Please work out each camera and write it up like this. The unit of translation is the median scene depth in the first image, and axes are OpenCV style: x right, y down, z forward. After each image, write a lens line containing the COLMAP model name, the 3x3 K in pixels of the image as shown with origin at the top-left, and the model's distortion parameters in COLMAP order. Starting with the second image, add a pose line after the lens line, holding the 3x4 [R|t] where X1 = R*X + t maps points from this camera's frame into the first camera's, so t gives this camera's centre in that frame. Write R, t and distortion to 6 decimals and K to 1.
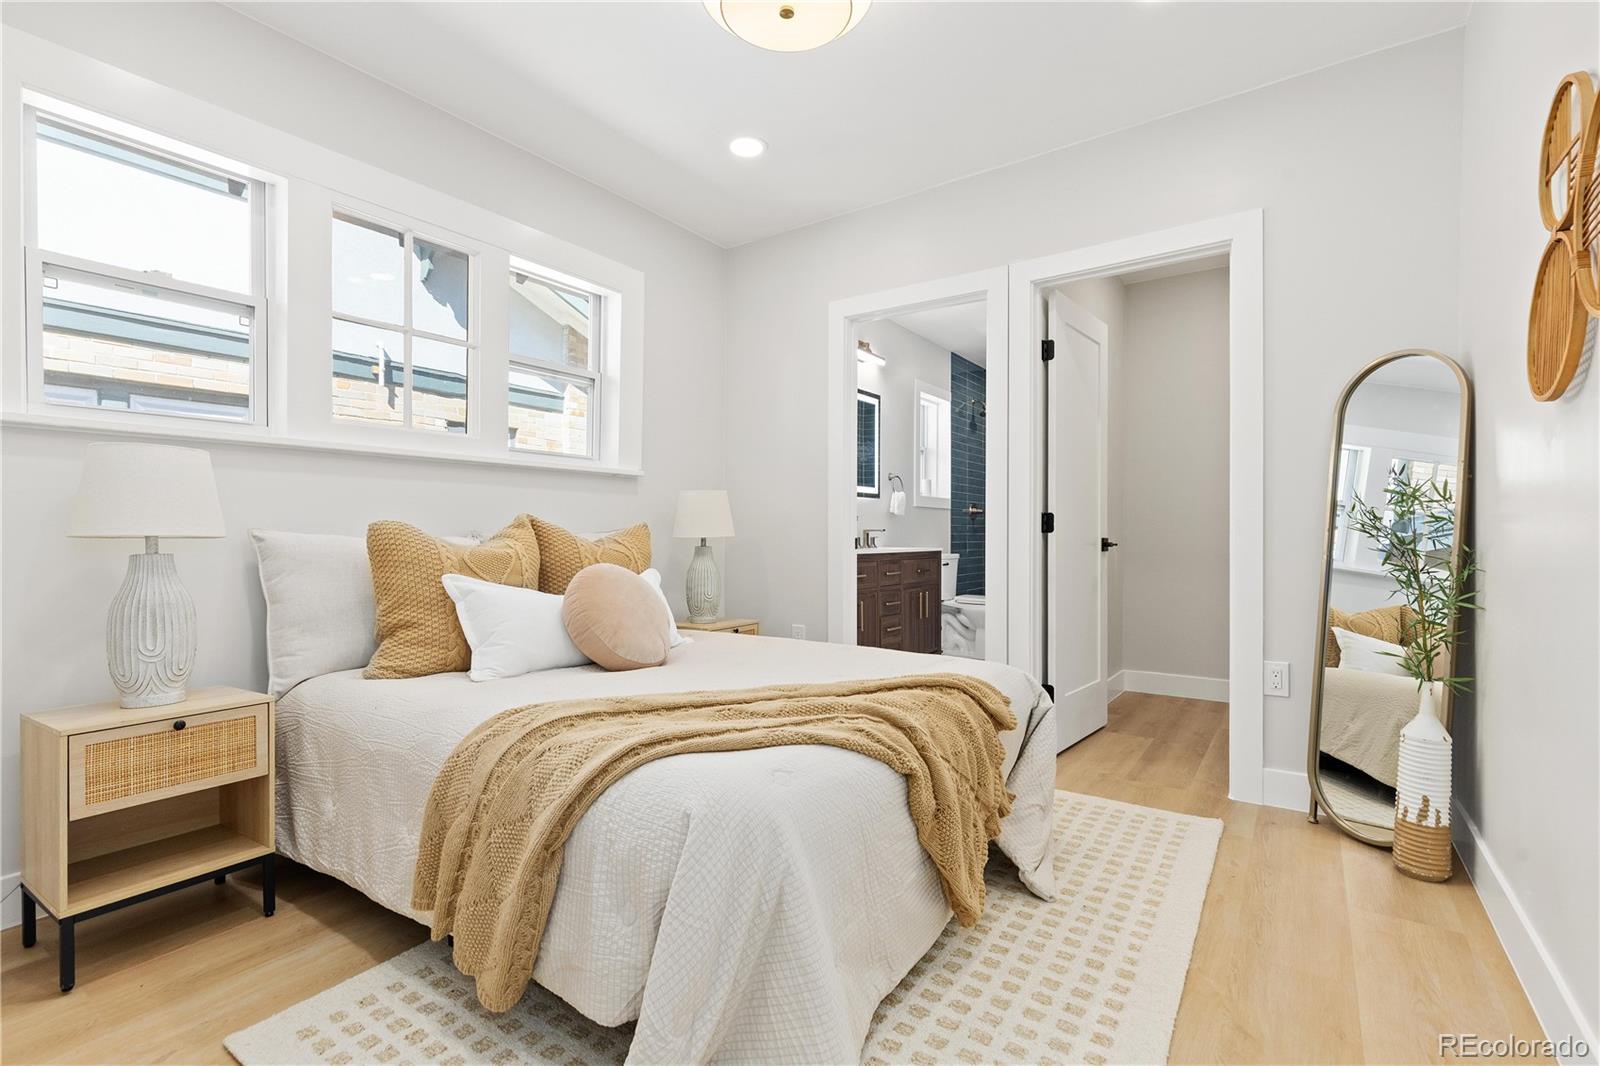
lens RADIAL K [[730.9, 0, 806.3], [0, 730.9, 548.1], [0, 0, 1]] dist [0.003071, 0.000083]
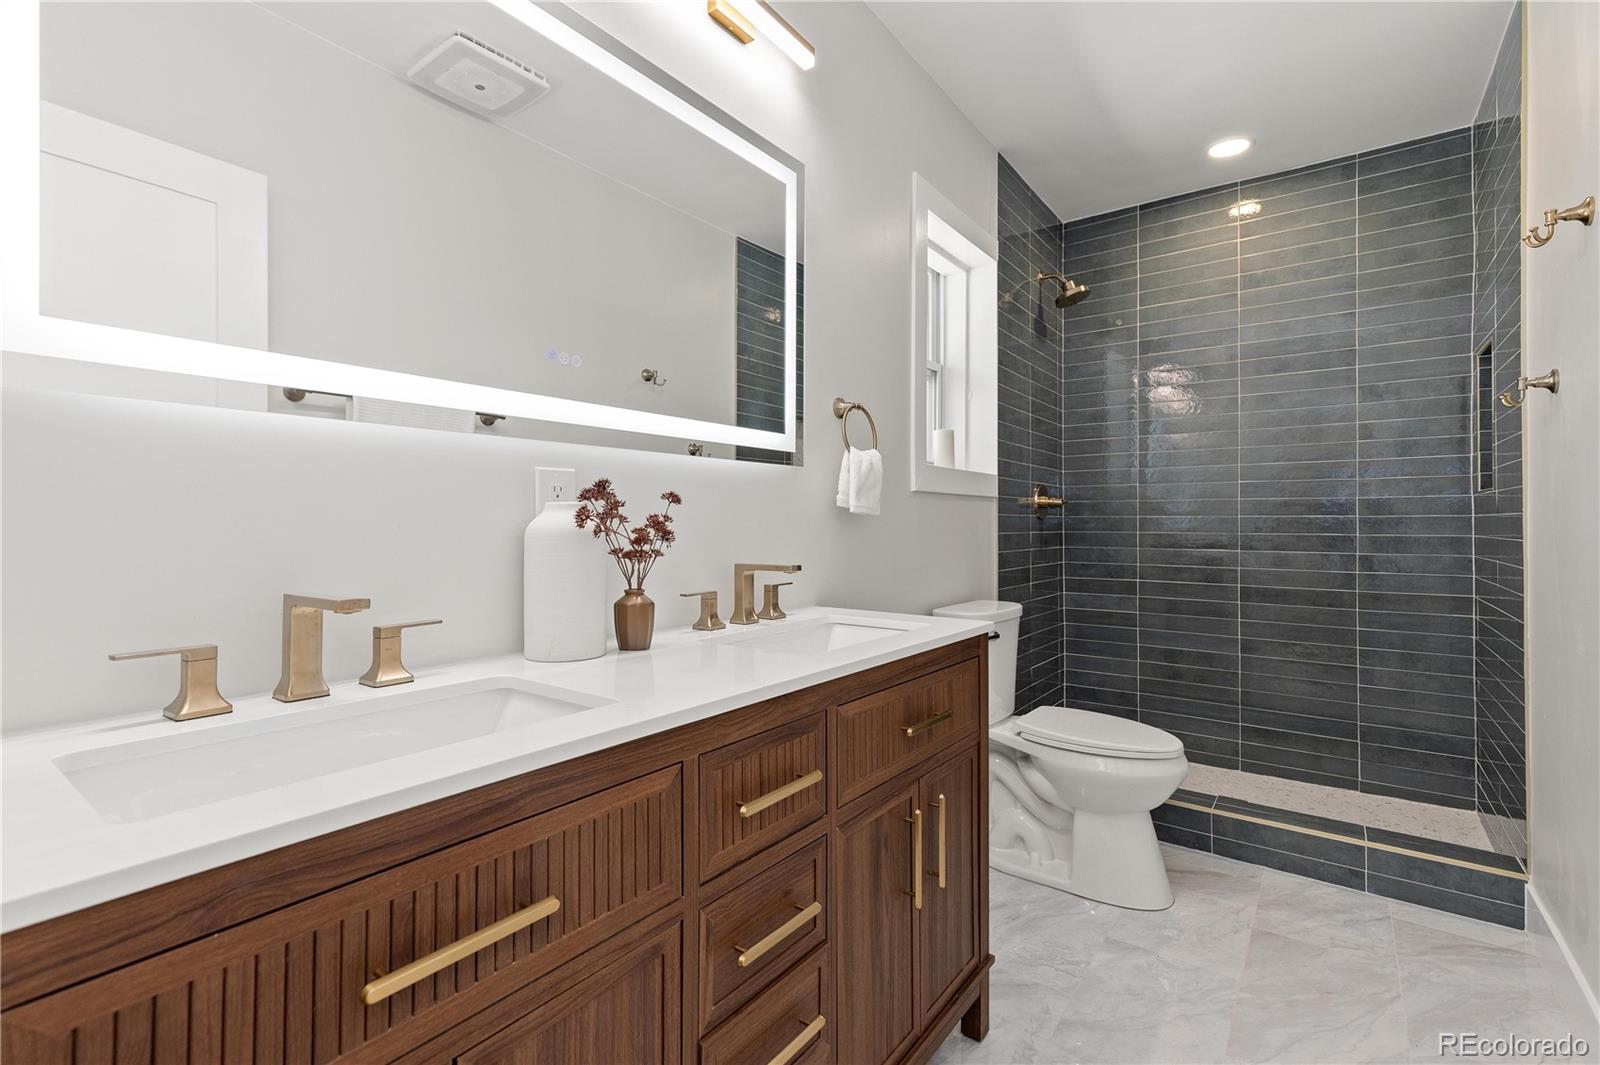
lens RADIAL K [[730.9, 0, 792.4], [0, 730.9, 526.1], [0, 0, 1]] dist [0.003071, 0.000083]
pose [[0.998910, 0.000866, -0.046665, 0.104709], [-0.001601, 0.999875, -0.015714, -0.032518], [0.046645, 0.015771, 0.998787, 0.618008]]
